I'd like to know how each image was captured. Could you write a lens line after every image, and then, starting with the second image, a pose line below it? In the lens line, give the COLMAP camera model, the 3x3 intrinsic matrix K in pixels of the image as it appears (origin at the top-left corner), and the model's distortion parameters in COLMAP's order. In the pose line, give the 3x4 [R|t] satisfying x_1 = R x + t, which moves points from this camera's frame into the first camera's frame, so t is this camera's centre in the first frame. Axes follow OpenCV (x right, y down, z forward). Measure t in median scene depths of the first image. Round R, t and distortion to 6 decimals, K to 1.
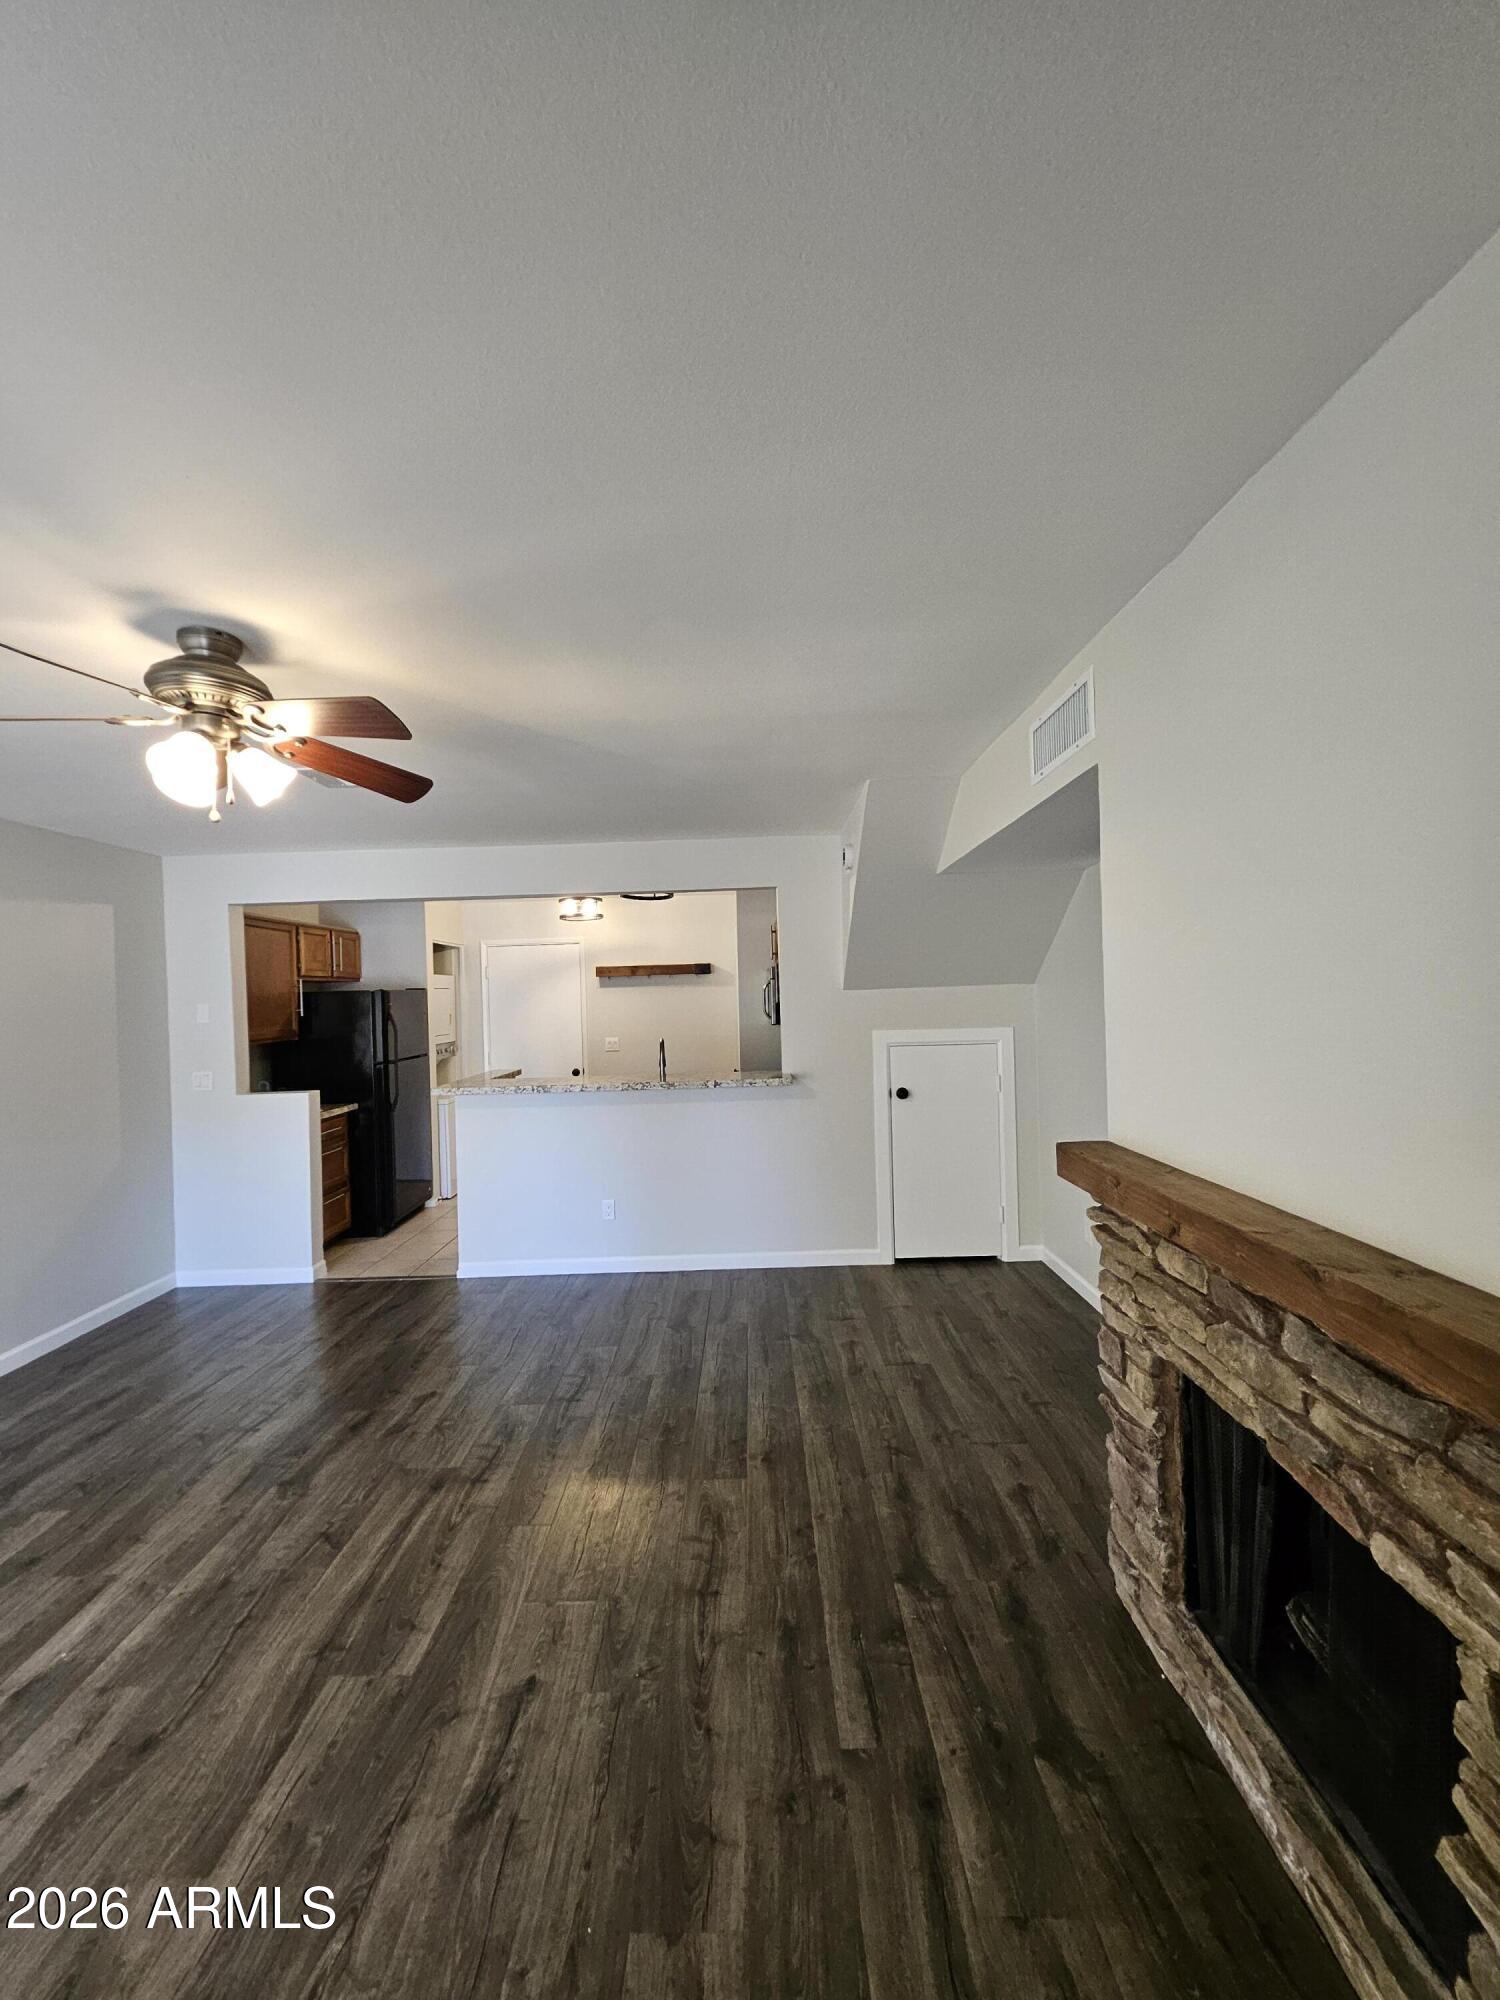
lens RADIAL K [[786.0, 0, 744.5], [0, 786.0, 994.4], [0, 0, 1]] dist [-0.001652, 0.000769]
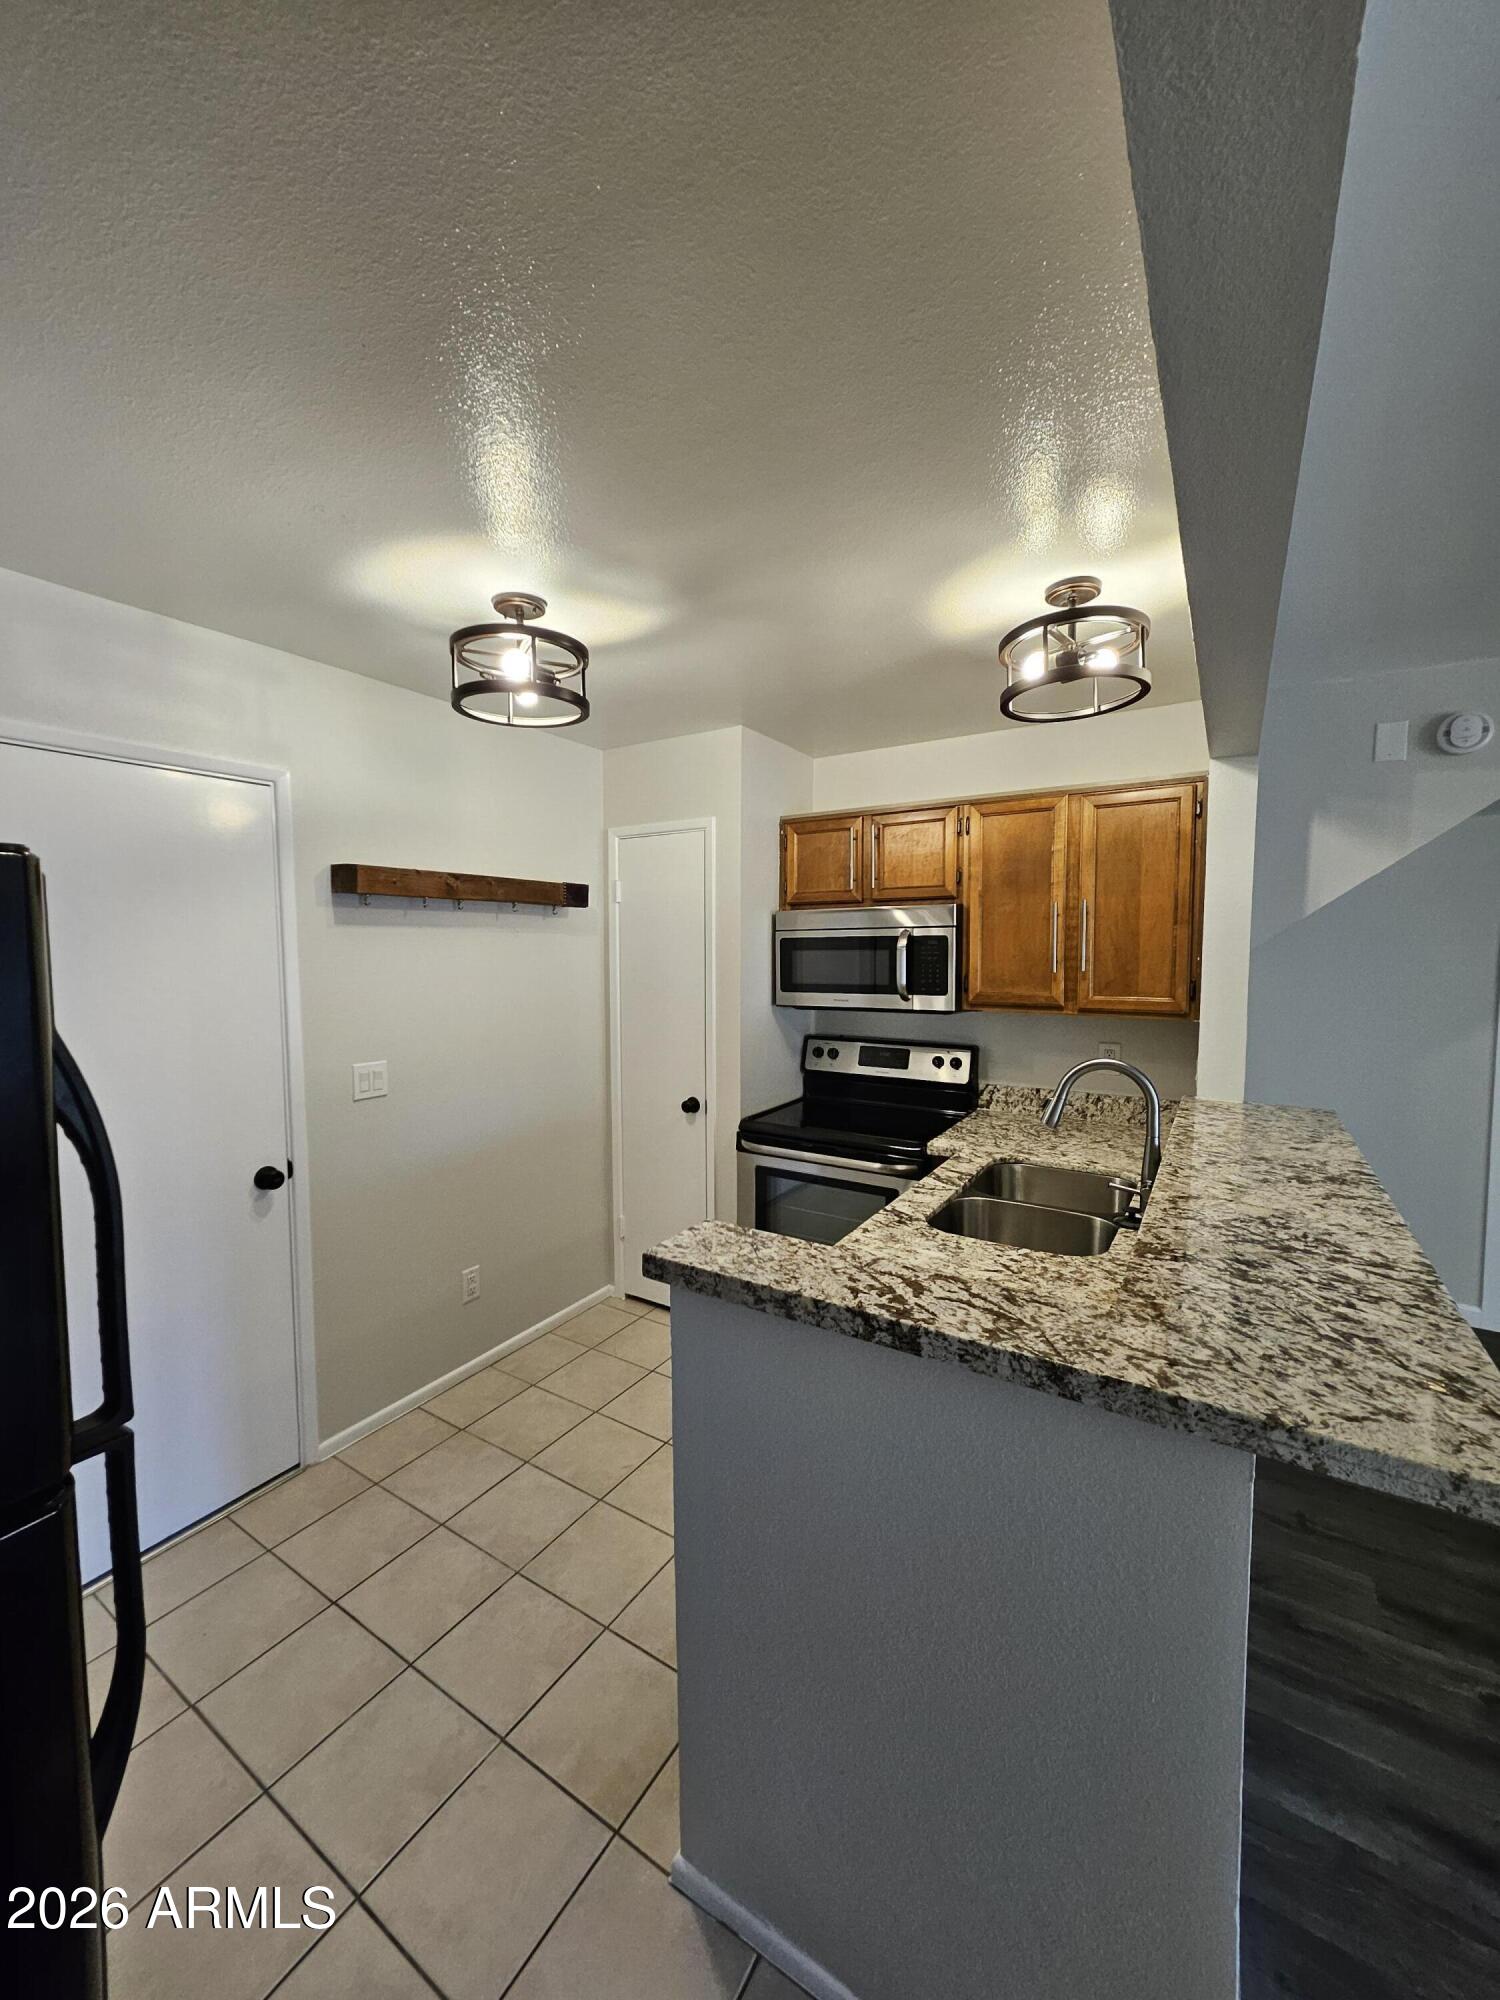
lens RADIAL K [[786.0, 0, 735.1], [0, 786.0, 1002.2], [0, 0, 1]] dist [-0.001652, 0.000769]
pose [[0.531656, -0.036851, 0.846158, -0.931499], [-0.011815, 0.998633, 0.050915, 0.013976], [-0.846878, -0.037066, 0.530494, 1.575317]]
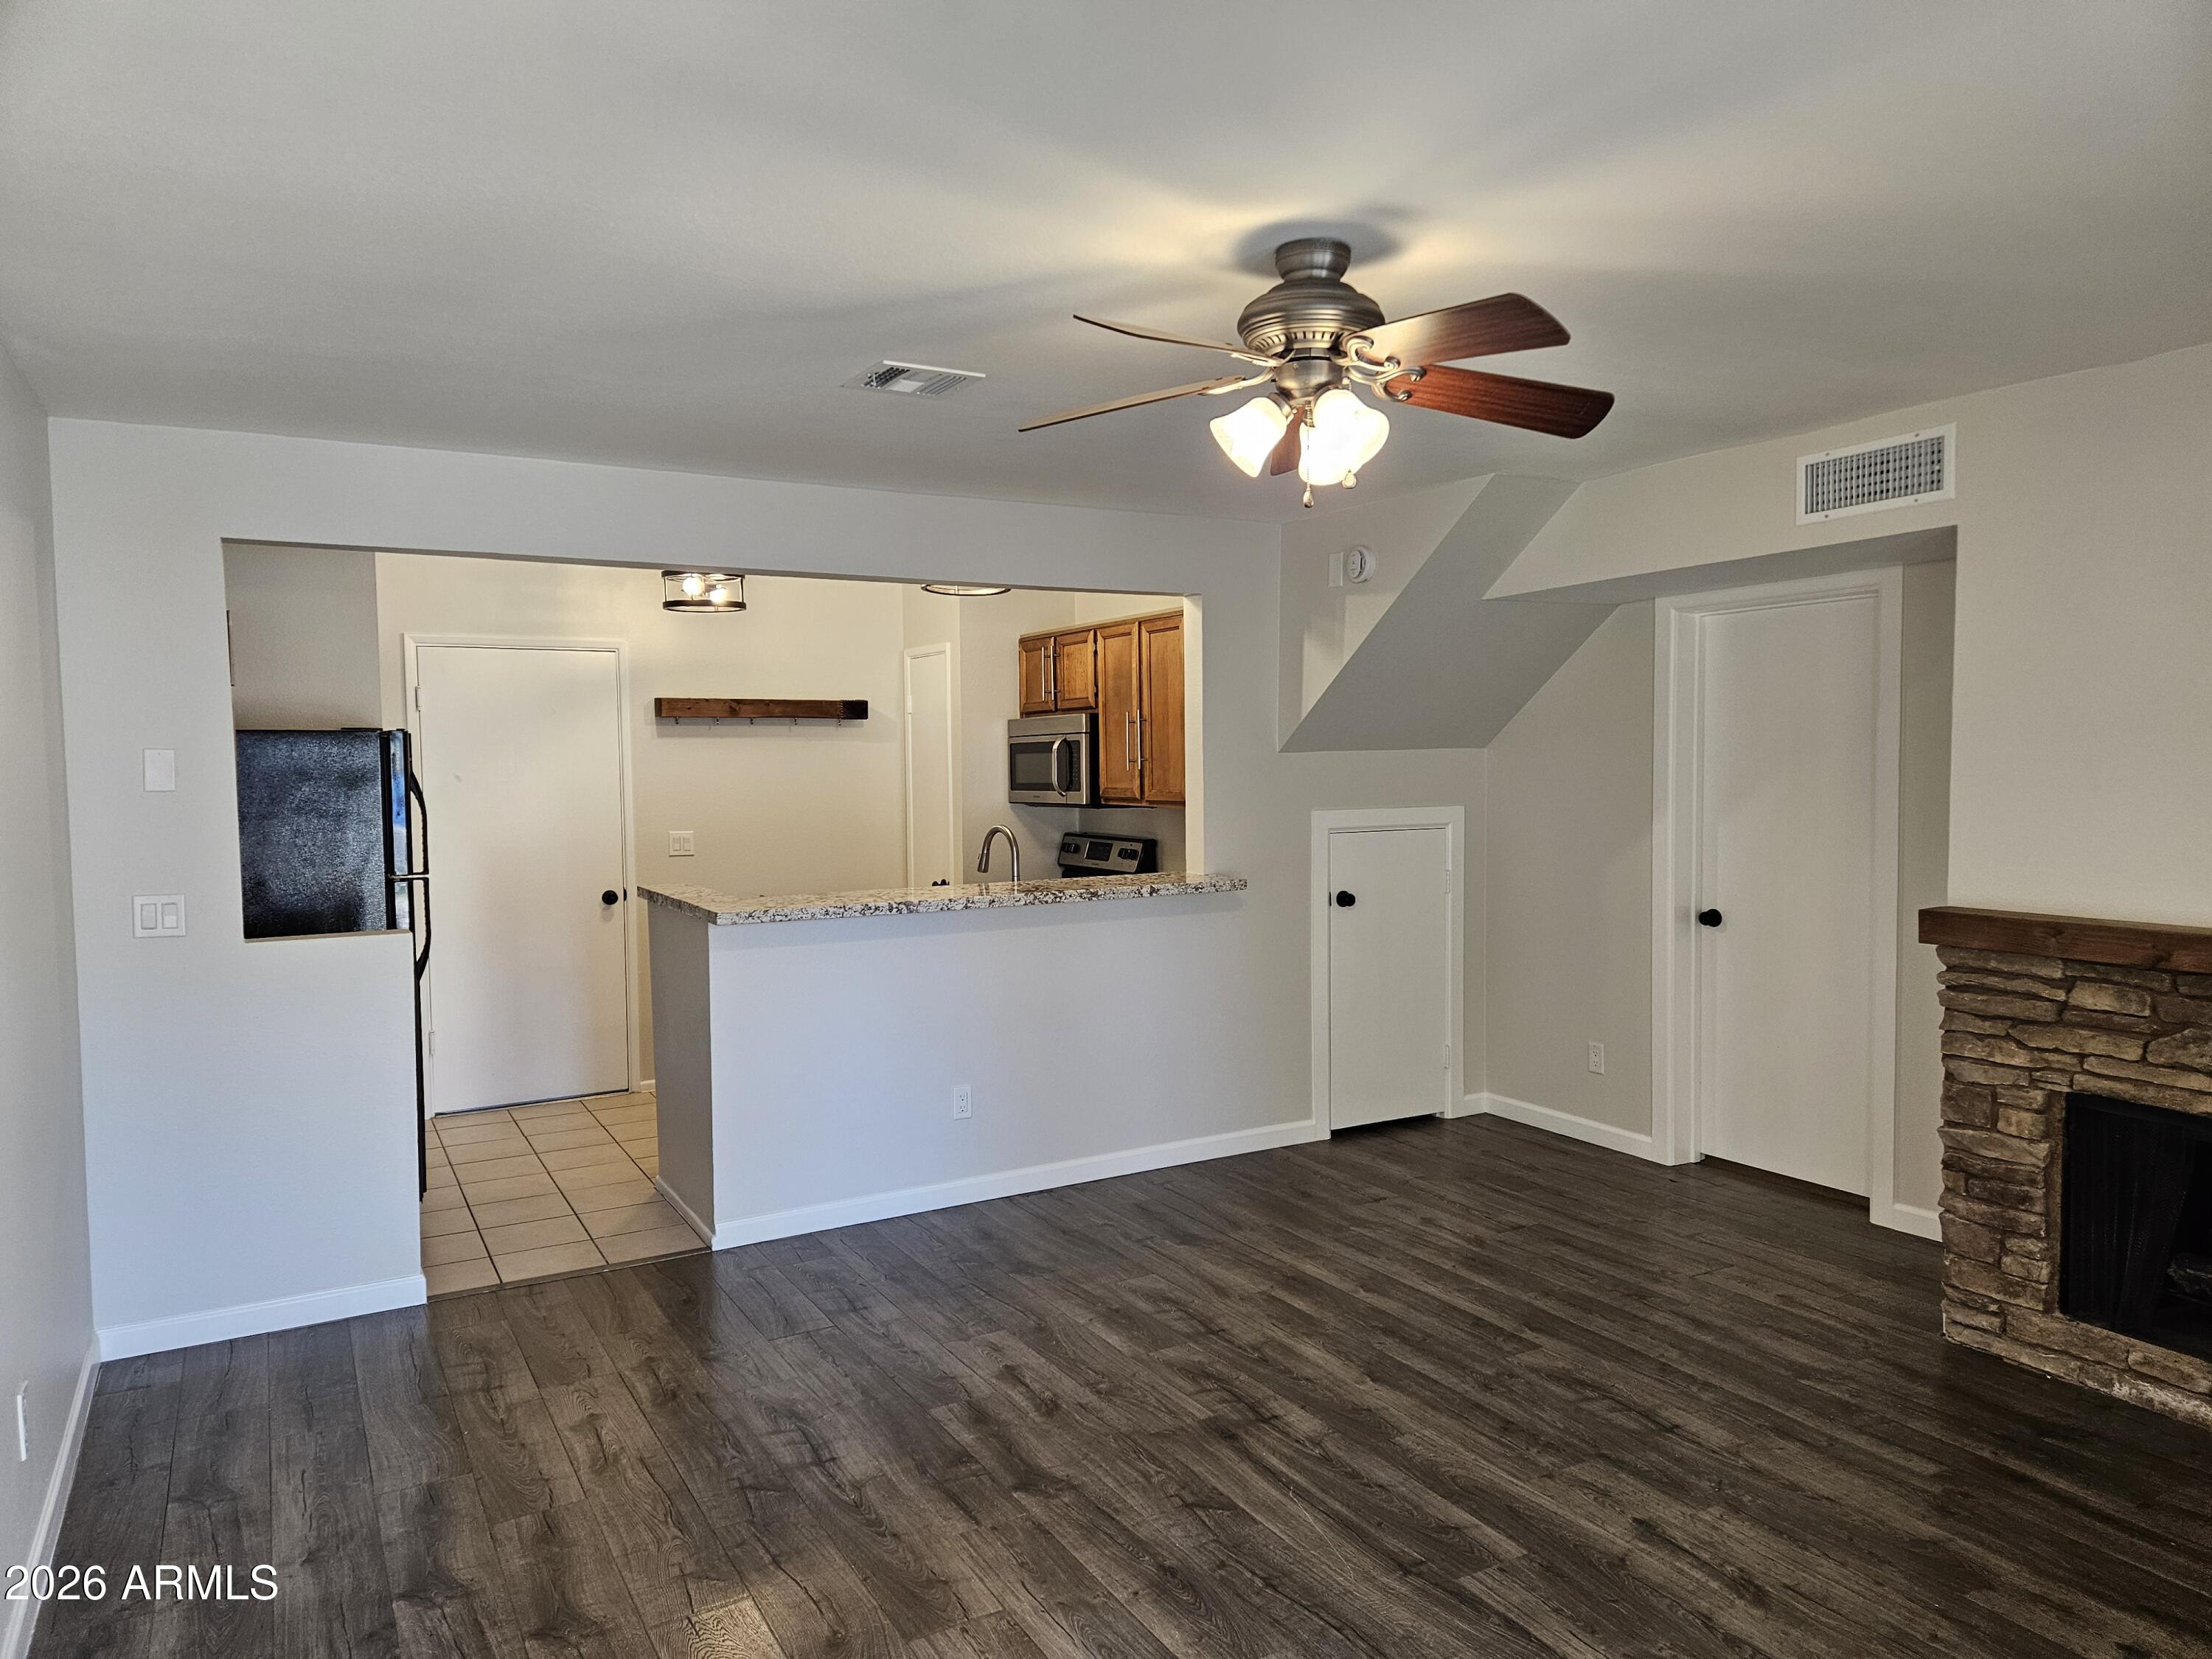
lens RADIAL K [[1486.1, 0, 1113.8], [0, 1486.1, 832.0], [0, 0, 1]] dist [0.047209, -0.042610]
pose [[0.866866, -0.008168, 0.498473, -1.011206], [-0.014957, 0.998990, 0.042380, 0.019081], [-0.498316, -0.044194, 0.865868, -0.089037]]
